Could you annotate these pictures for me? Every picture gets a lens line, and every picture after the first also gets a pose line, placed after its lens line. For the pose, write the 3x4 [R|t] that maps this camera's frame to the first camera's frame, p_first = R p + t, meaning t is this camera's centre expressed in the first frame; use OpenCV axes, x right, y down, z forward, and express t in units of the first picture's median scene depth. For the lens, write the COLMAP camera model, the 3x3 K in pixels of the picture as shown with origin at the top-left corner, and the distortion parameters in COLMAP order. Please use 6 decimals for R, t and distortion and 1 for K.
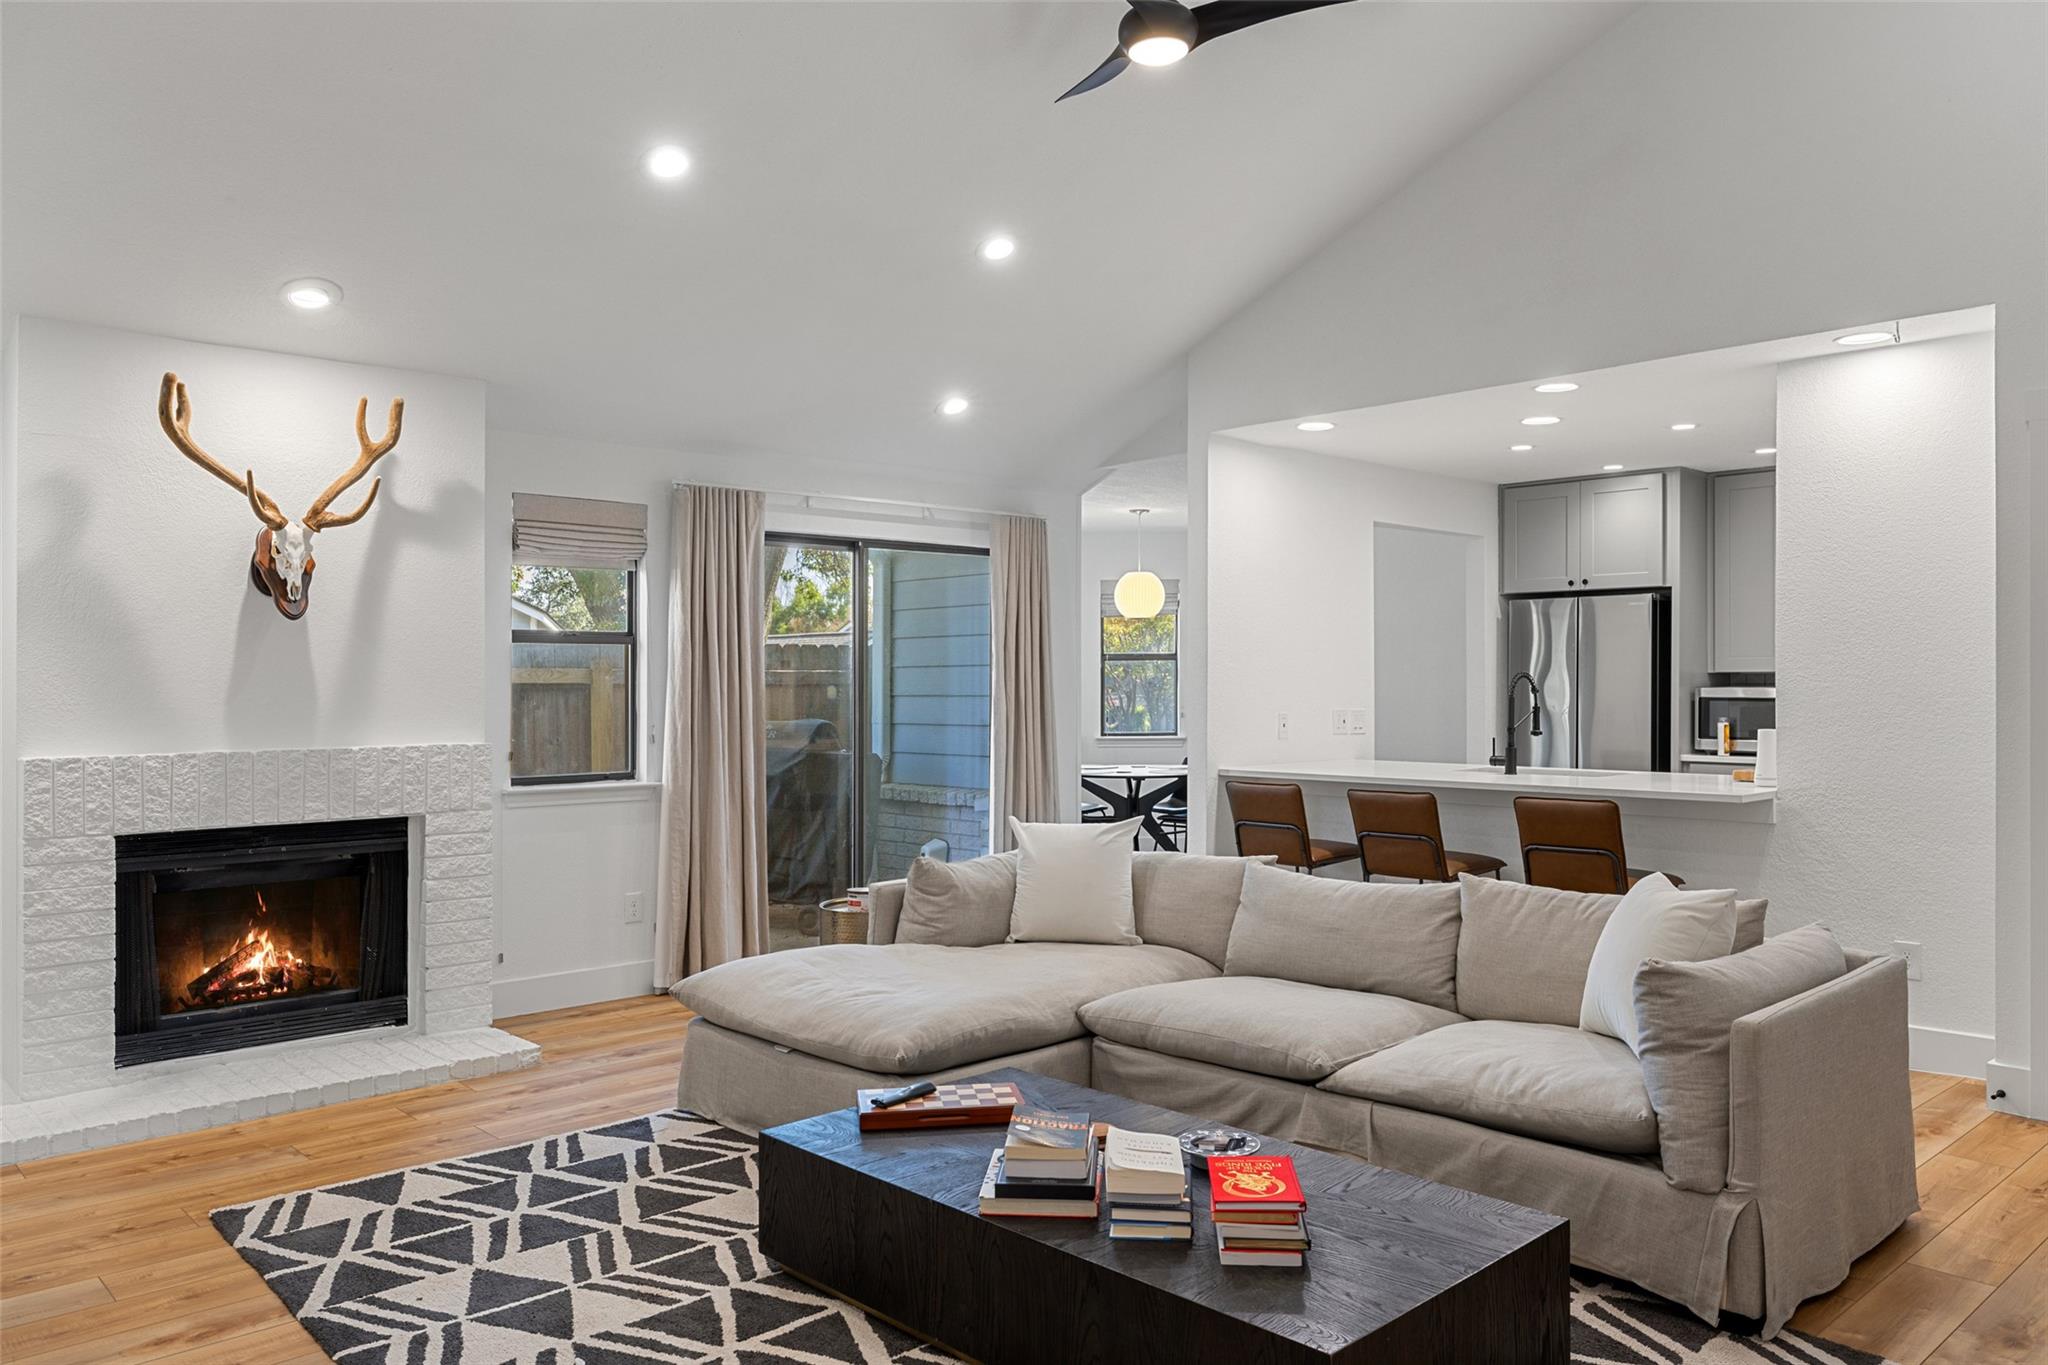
lens RADIAL K [[1462.9, 0, 1021.9], [0, 1462.9, 676.4], [0, 0, 1]] dist [-0.000214, 0.000404]
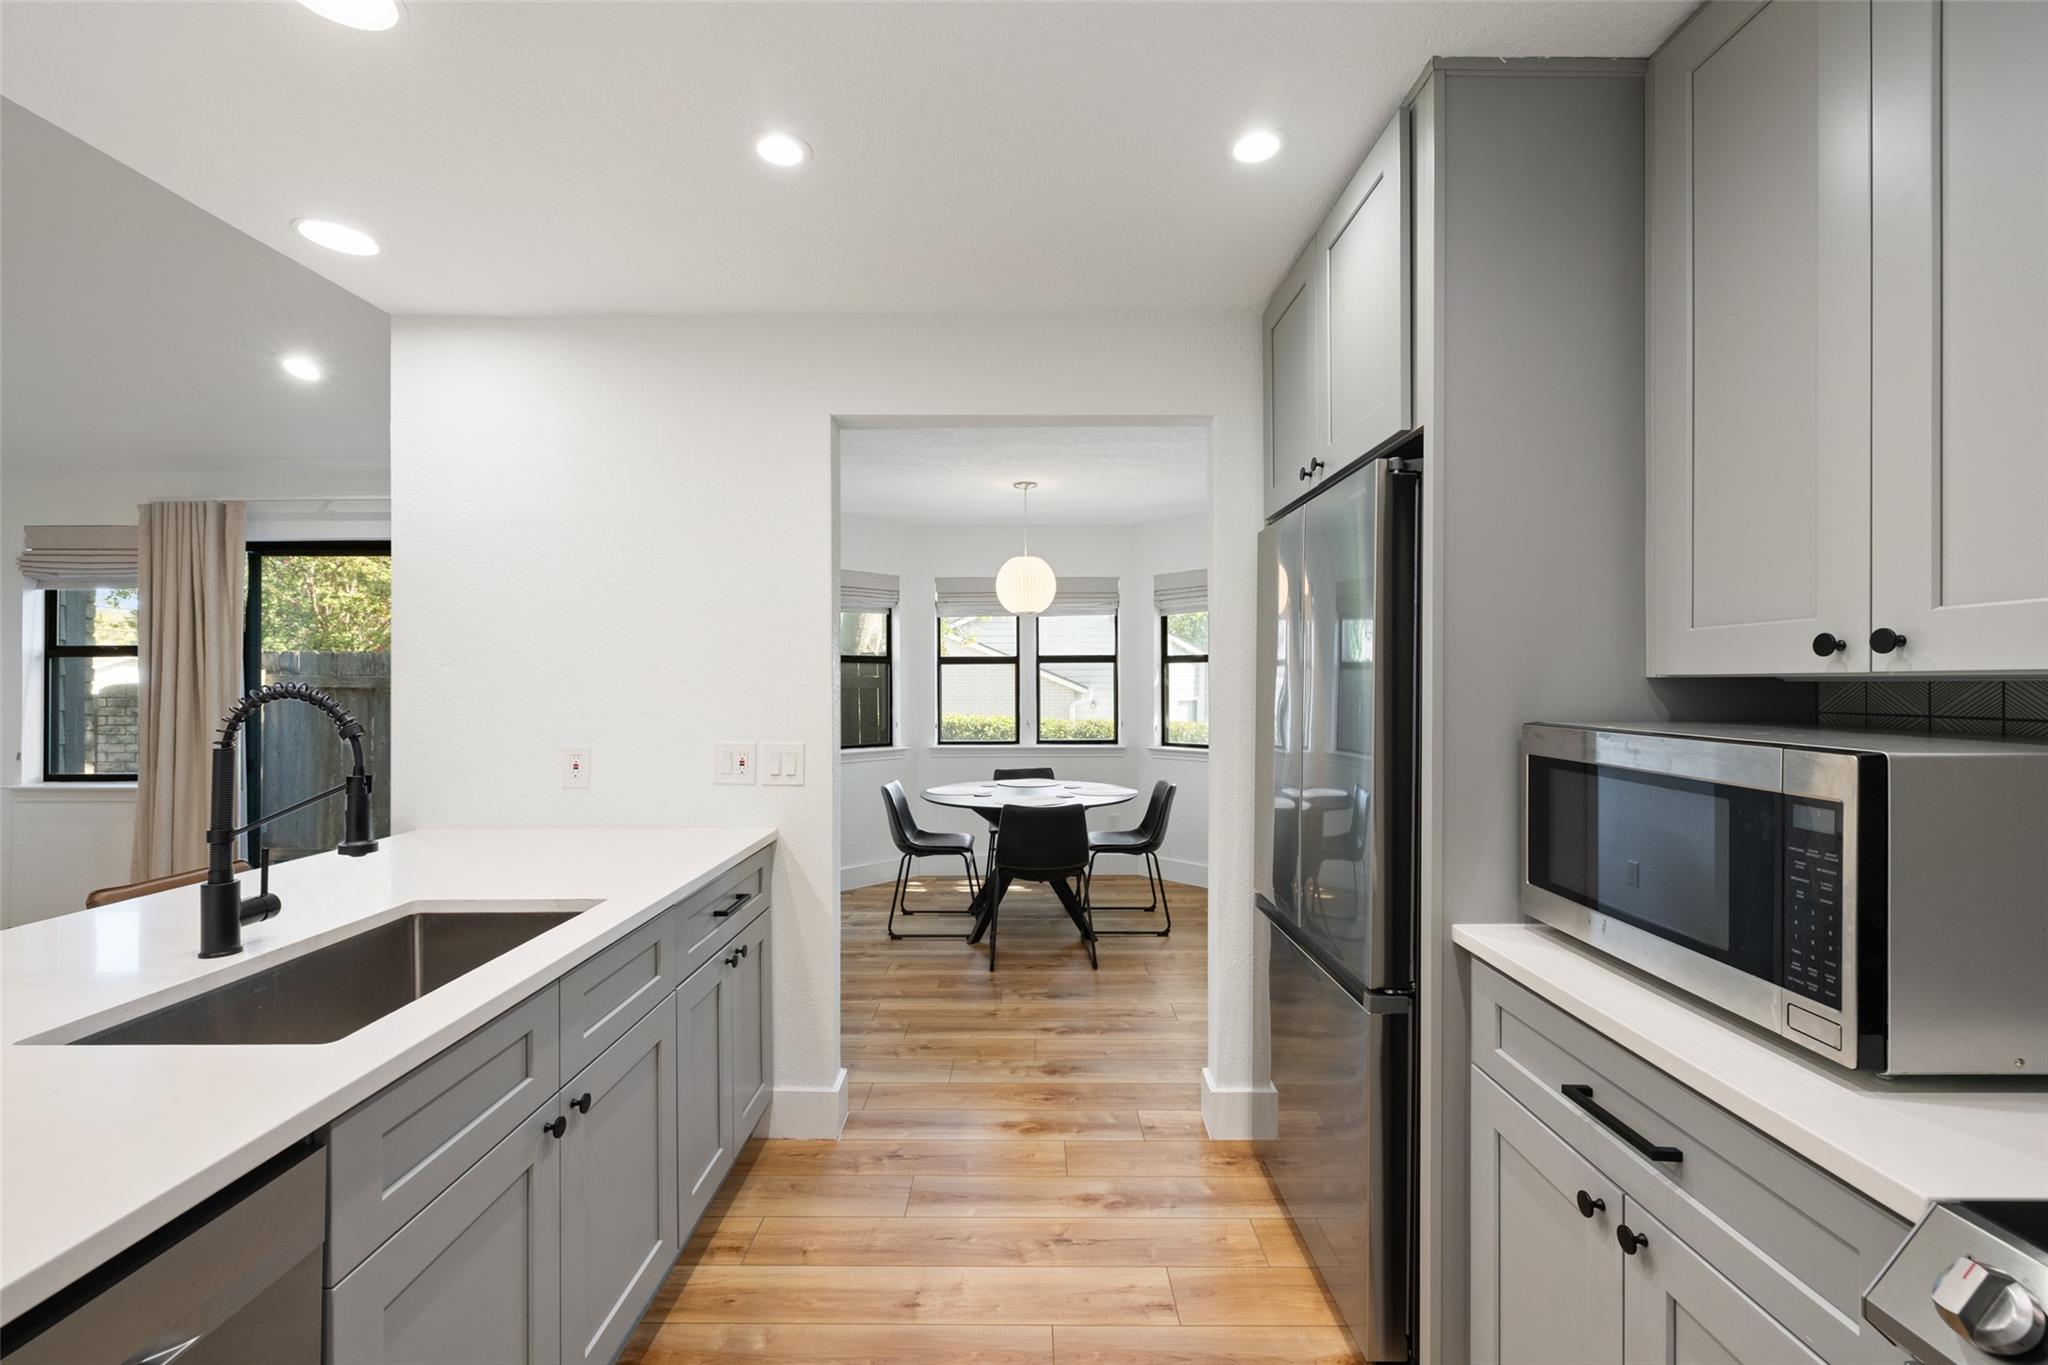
lens RADIAL K [[858.3, 0, 1022.3], [0, 858.3, 683.3], [0, 0, 1]] dist [0.000119, 0.000485]
pose [[0.729614, 0.001832, -0.683856, 0.815152], [0.004536, 0.999961, 0.007518, -0.005702], [0.683844, -0.008587, 0.729578, 1.254872]]
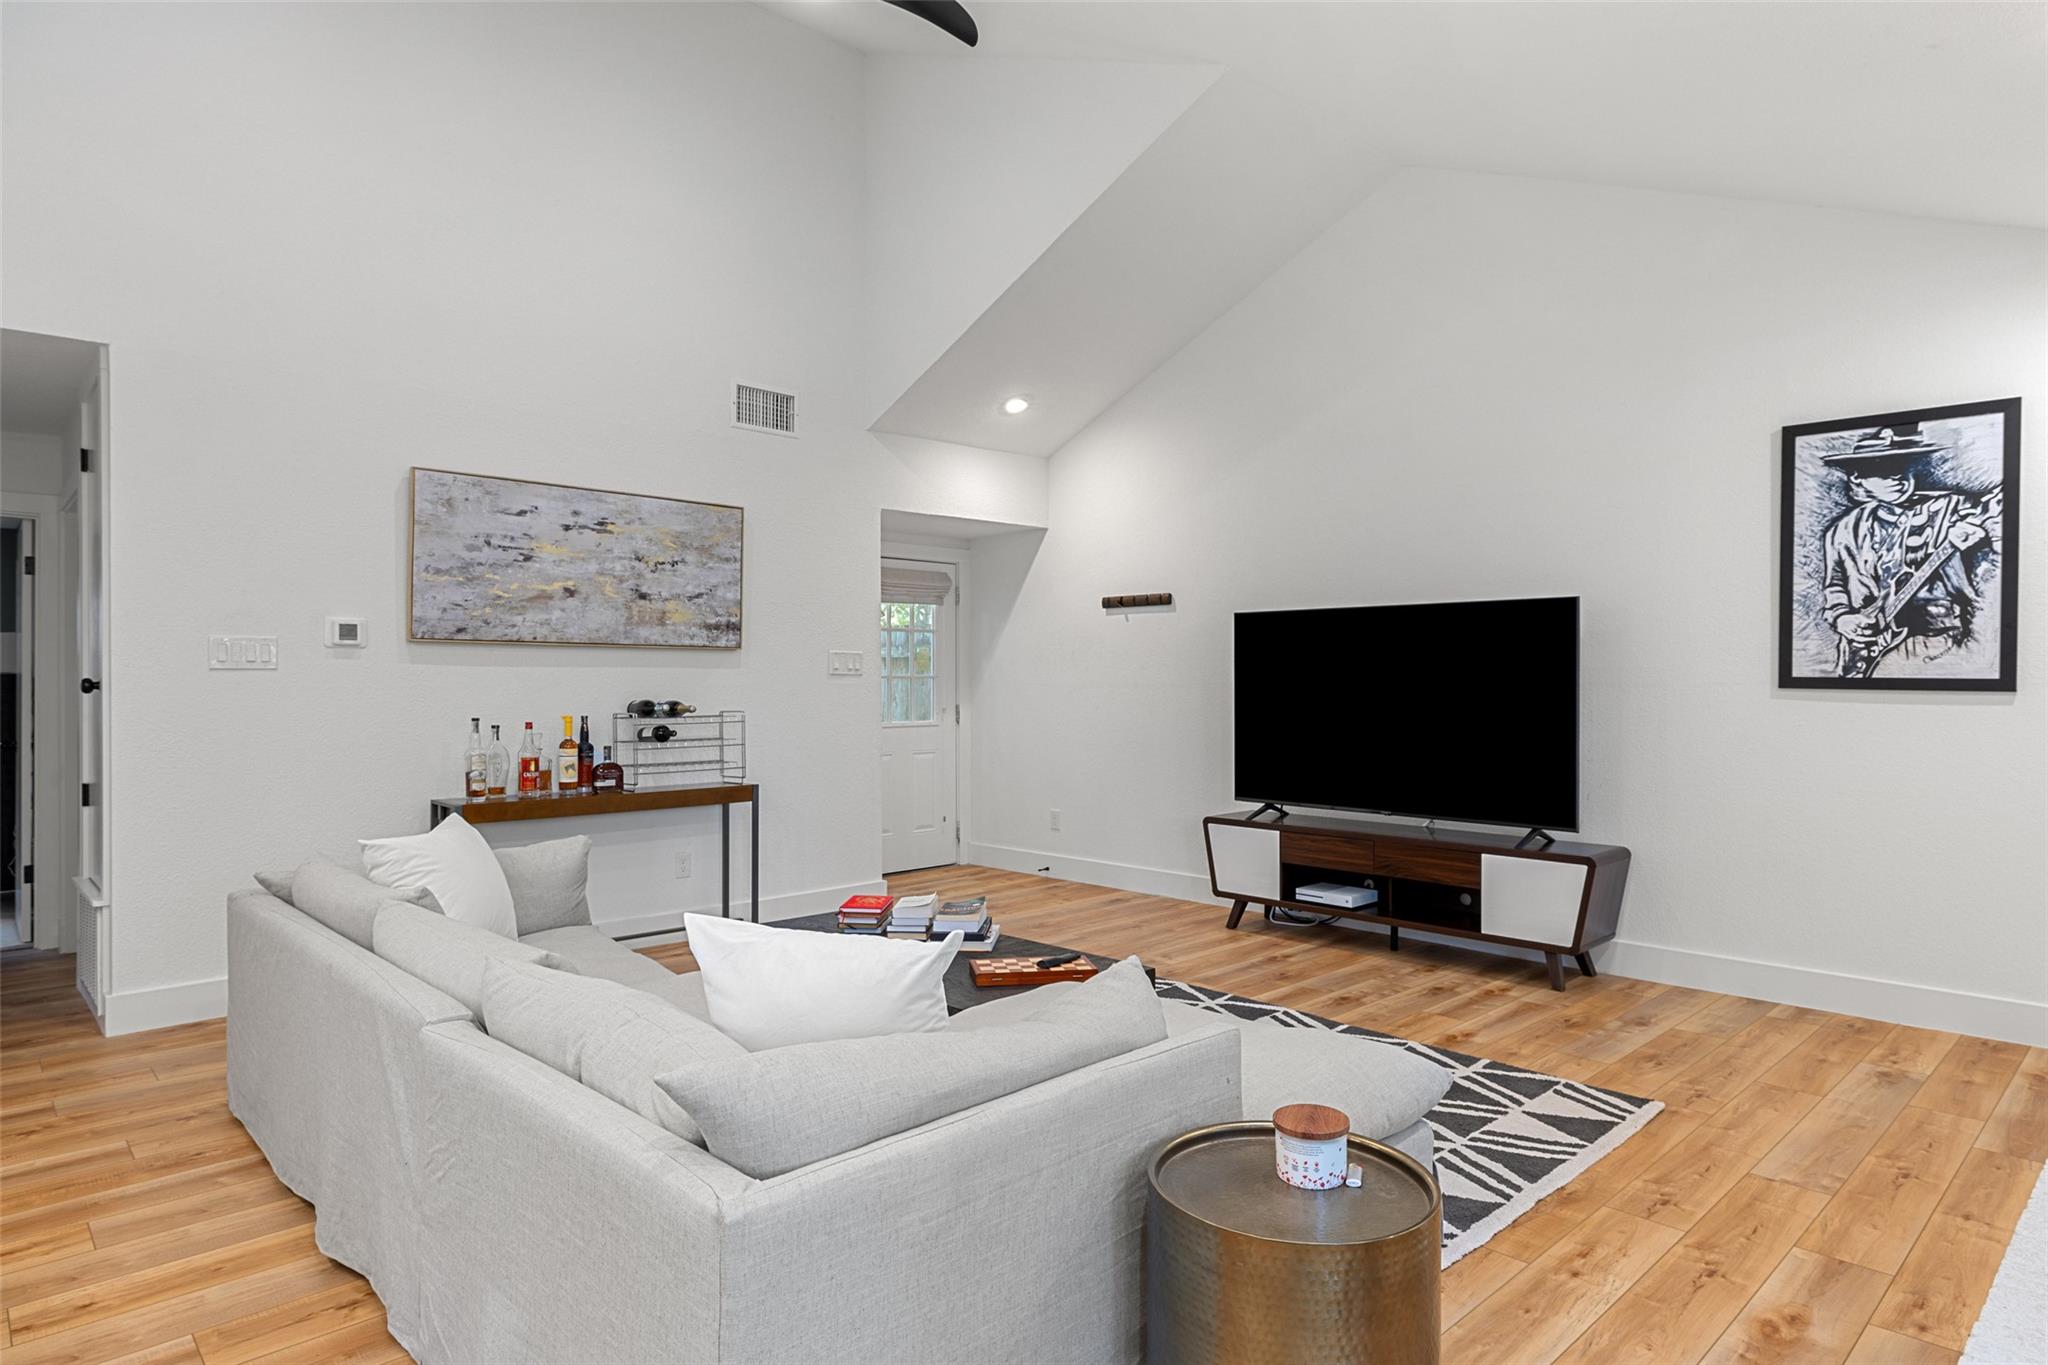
lens RADIAL K [[1159.7, 0, 1018.3], [0, 1159.7, 684.8], [0, 0, 1]] dist [0.000164, -0.001670]
pose [[-0.999922, 0.007742, -0.009793, -0.024007], [0.007780, 0.999962, -0.003809, 0.022690], [0.009763, -0.003885, -0.999945, 1.428199]]
